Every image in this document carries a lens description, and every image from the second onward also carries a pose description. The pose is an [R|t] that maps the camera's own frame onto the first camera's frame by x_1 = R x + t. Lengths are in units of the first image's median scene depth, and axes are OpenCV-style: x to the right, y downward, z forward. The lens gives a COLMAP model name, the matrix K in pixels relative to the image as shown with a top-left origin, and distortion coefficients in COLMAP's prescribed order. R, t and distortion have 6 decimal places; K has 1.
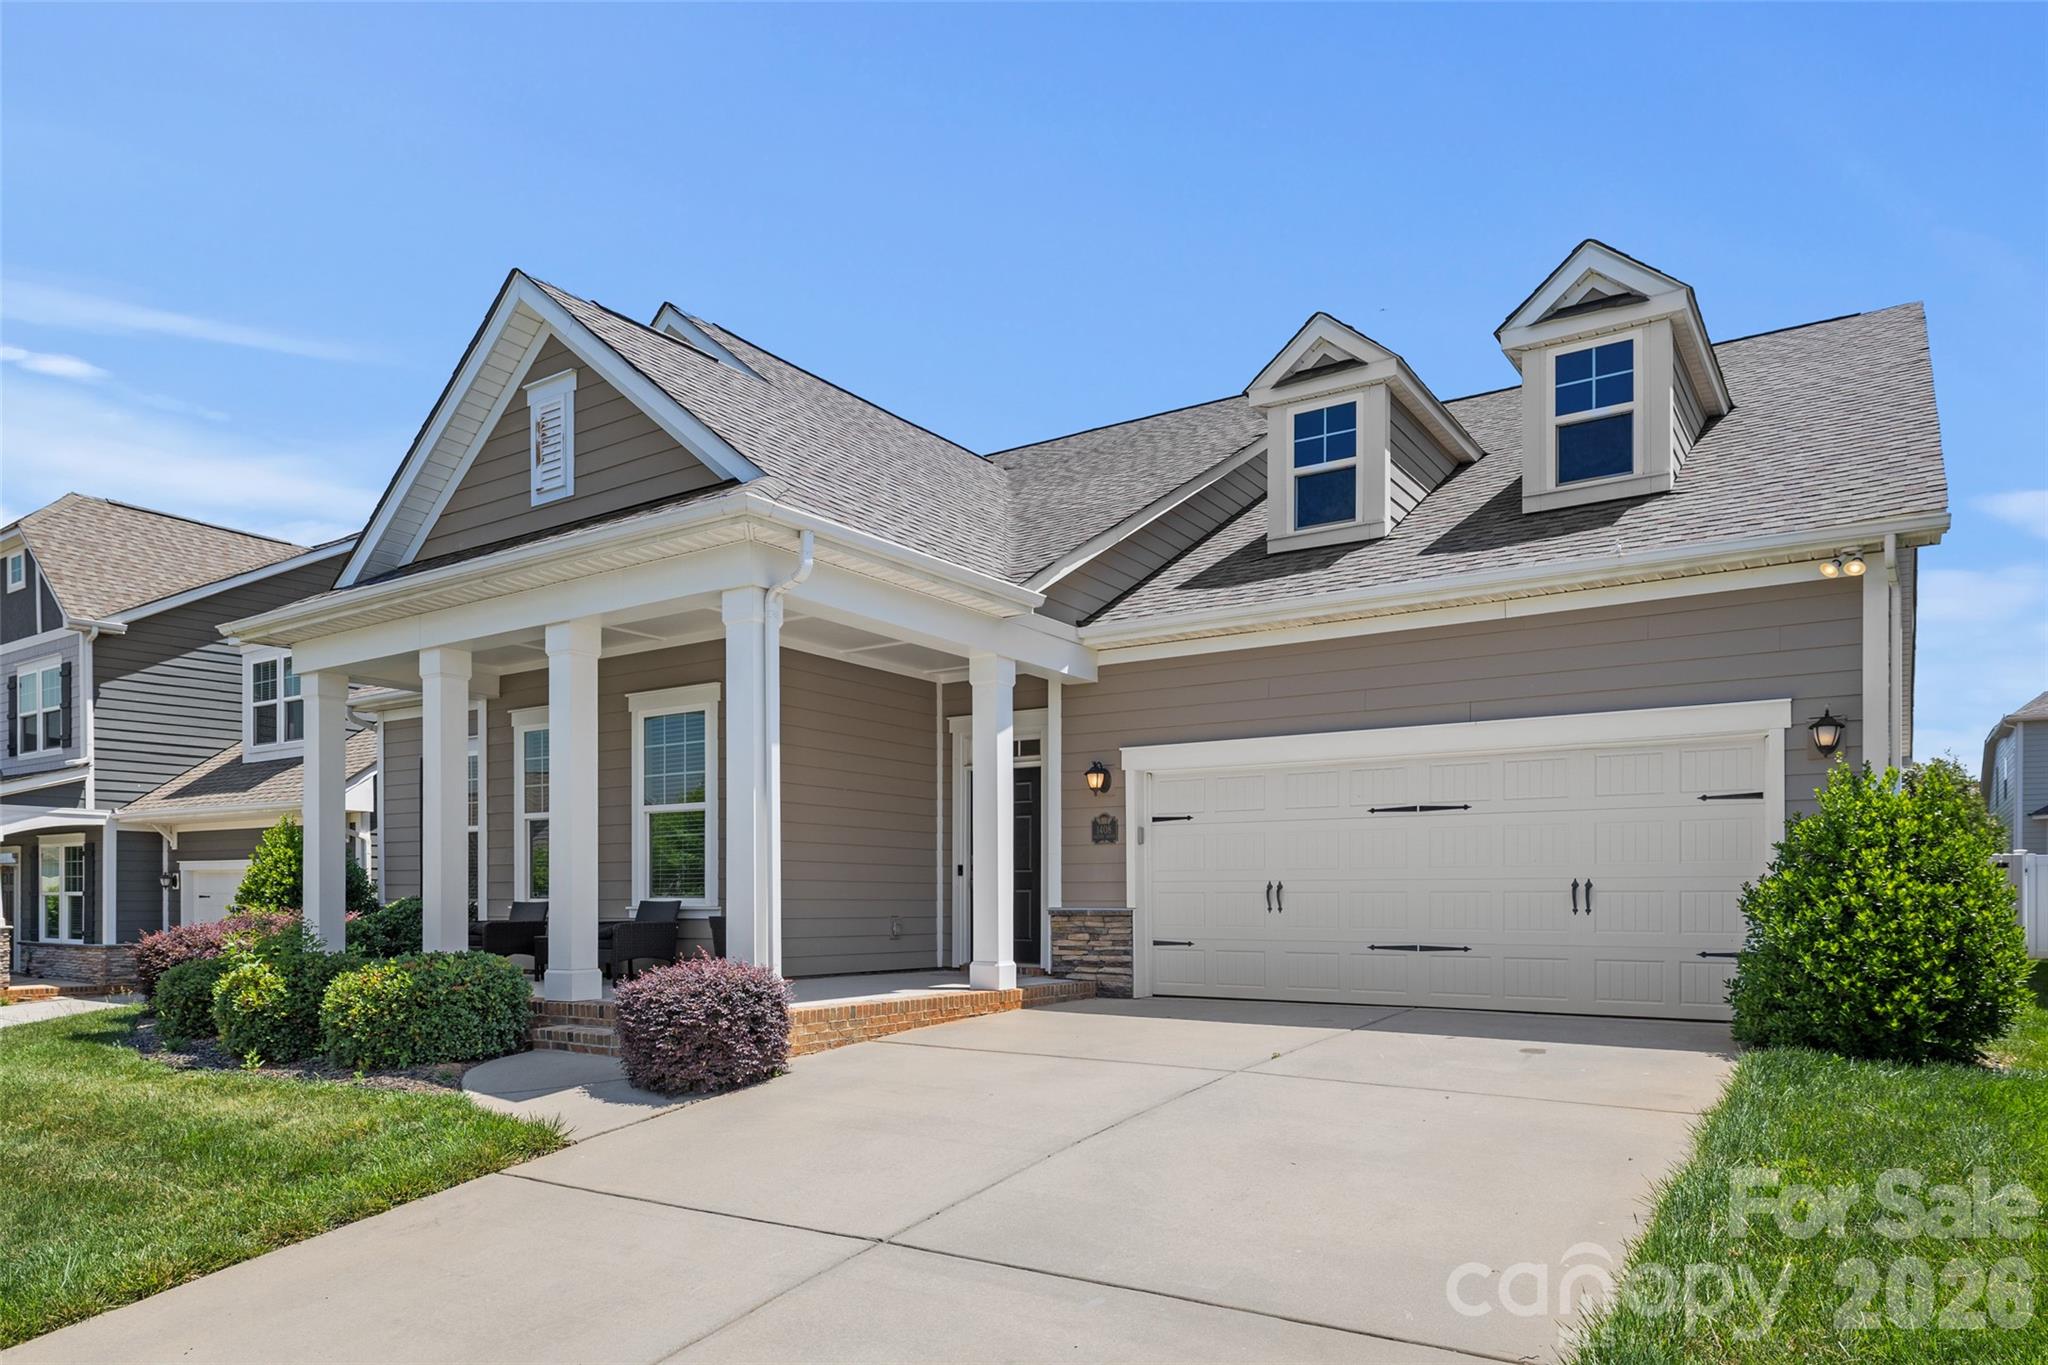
lens RADIAL K [[1250.5, 0, 1036.9], [0, 1250.5, 690.2], [0, 0, 1]] dist [-0.018457, -0.000031]
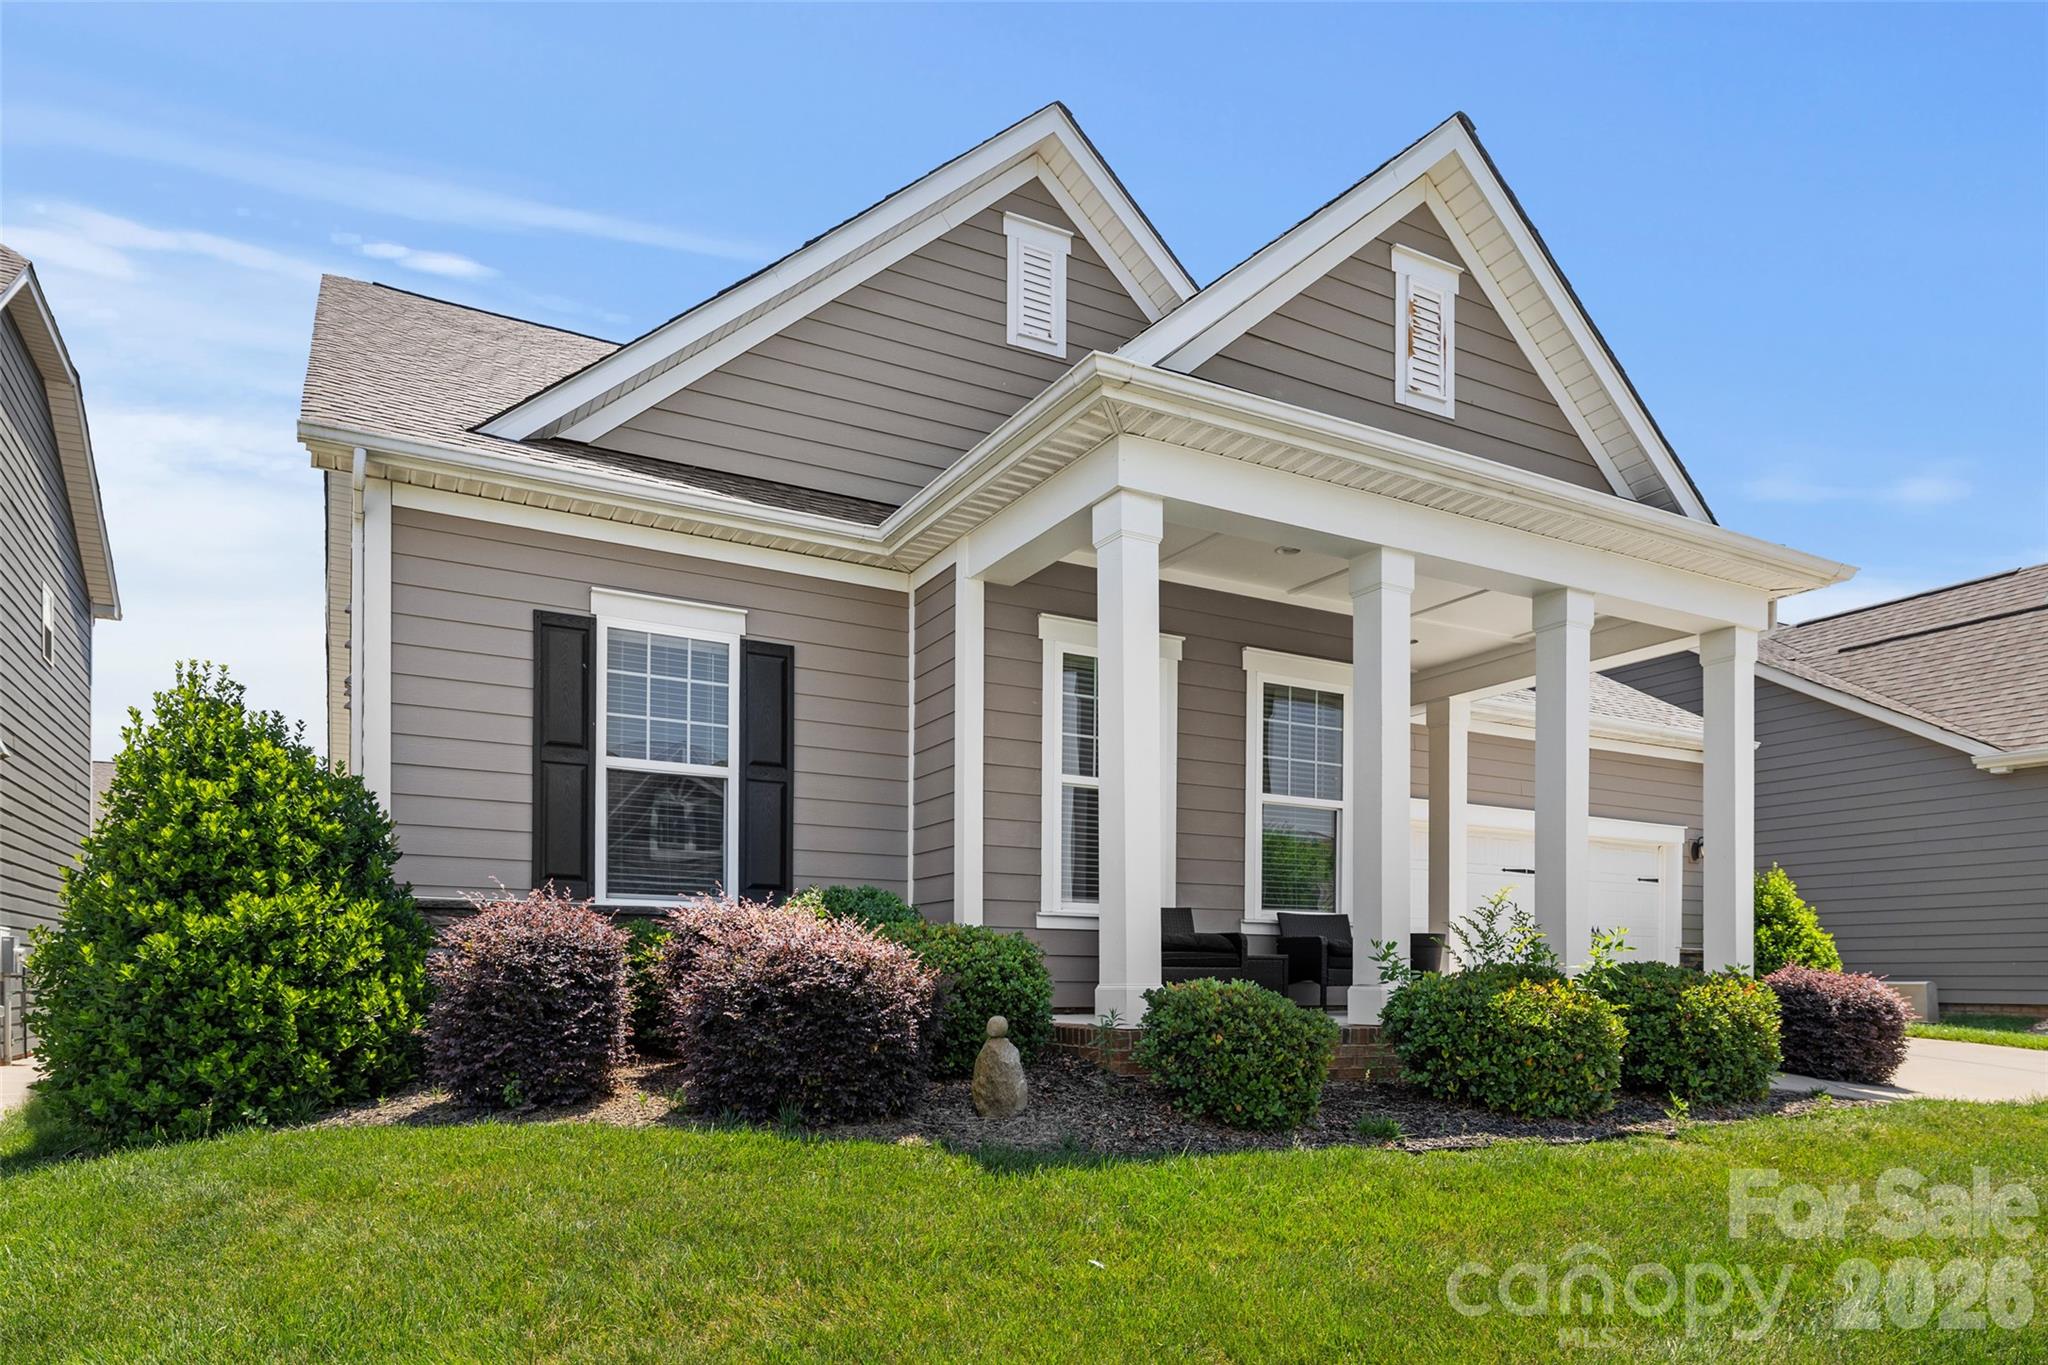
lens RADIAL K [[1281.6, 0, 1056.0], [0, 1281.6, 767.8], [0, 0, 1]] dist [-0.004171, 0.002157]
pose [[0.457576, 0.143873, 0.877454, -1.124852], [-0.156970, 0.984394, -0.079550, 0.167179], [-0.875205, -0.101334, 0.473019, 0.753972]]
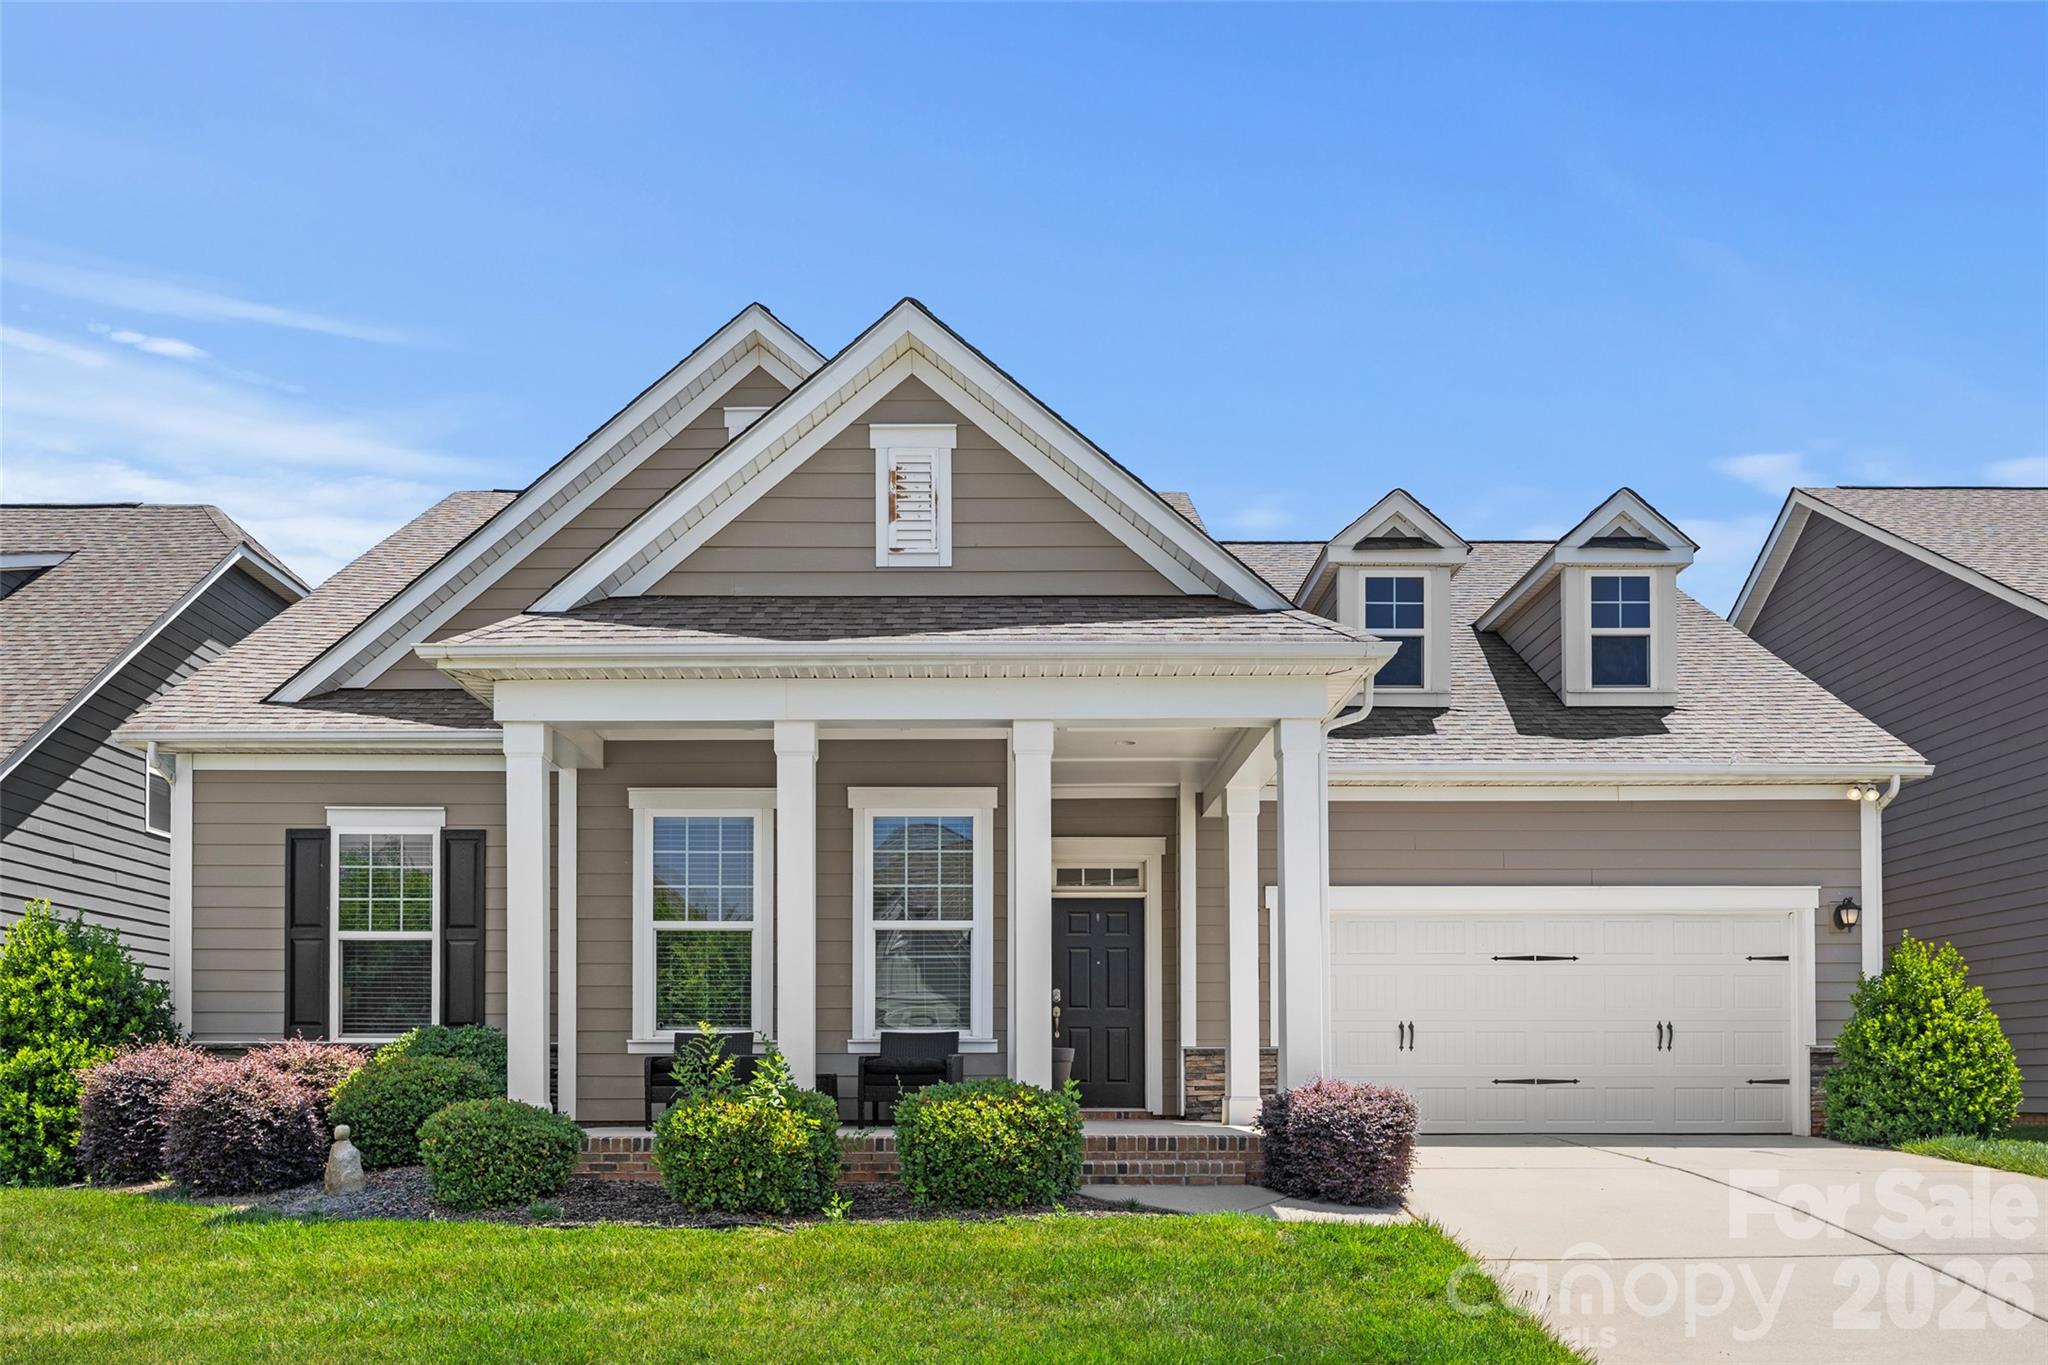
lens RADIAL K [[1706.9, 0, 1017.1], [0, 1706.9, 680.3], [0, 0, 1]] dist [-0.011018, -0.004000]
pose [[0.820086, 0.128570, 0.557610, -0.934848], [-0.092903, 0.991419, -0.091961, 0.028750], [-0.564649, 0.023612, 0.824994, -0.023282]]
